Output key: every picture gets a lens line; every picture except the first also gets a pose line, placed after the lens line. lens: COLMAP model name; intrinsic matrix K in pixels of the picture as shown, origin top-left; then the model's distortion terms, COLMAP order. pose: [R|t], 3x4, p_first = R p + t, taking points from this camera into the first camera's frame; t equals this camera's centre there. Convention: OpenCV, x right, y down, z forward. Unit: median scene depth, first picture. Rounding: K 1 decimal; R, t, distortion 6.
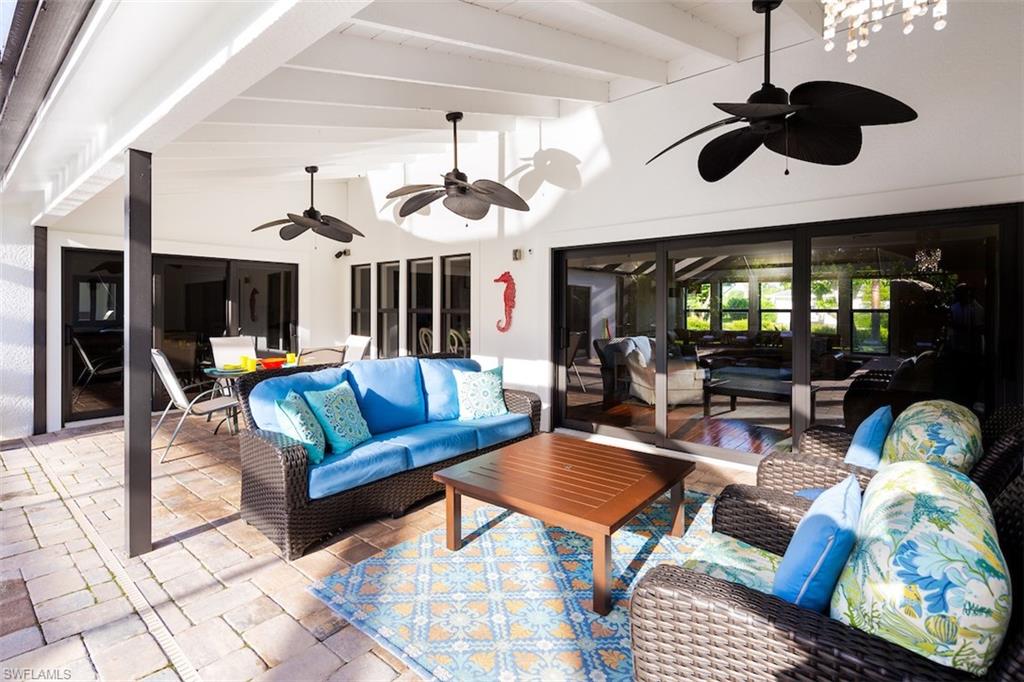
lens RADIAL K [[494.5, 0, 511.1], [0, 494.5, 315.4], [0, 0, 1]] dist [0.001446, -0.001197]
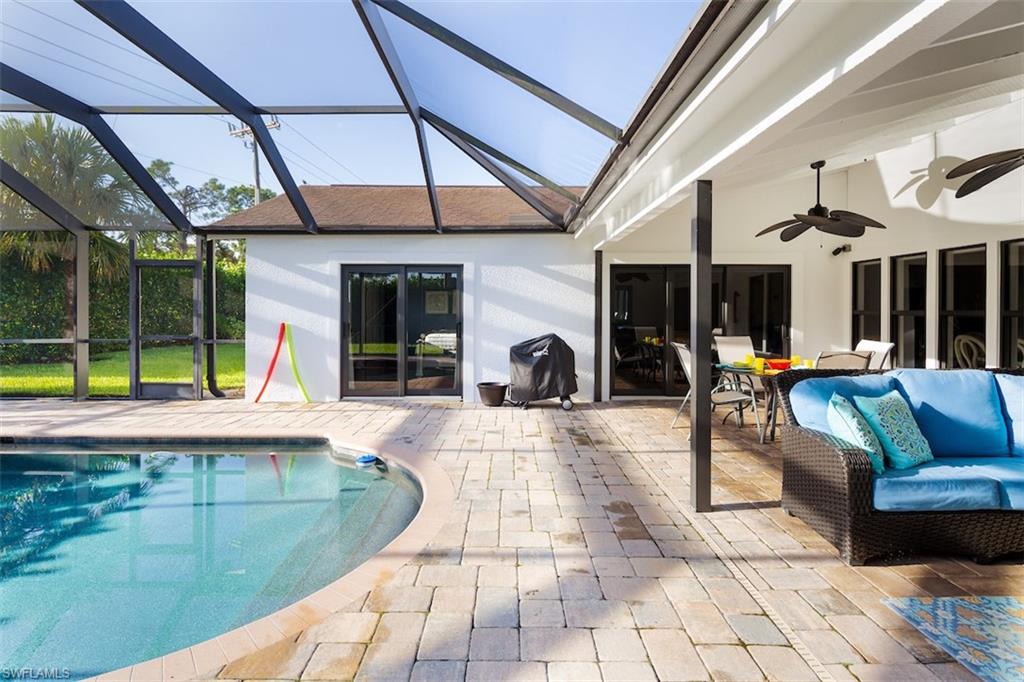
lens RADIAL K [[494.5, 0, 511.1], [0, 494.5, 315.4], [0, 0, 1]] dist [0.001446, -0.001197]
pose [[0.652785, 0.008181, -0.757499, -0.121610], [-0.011017, 0.999938, 0.001305, 0.002699], [0.757463, 0.007494, 0.652835, -0.136551]]
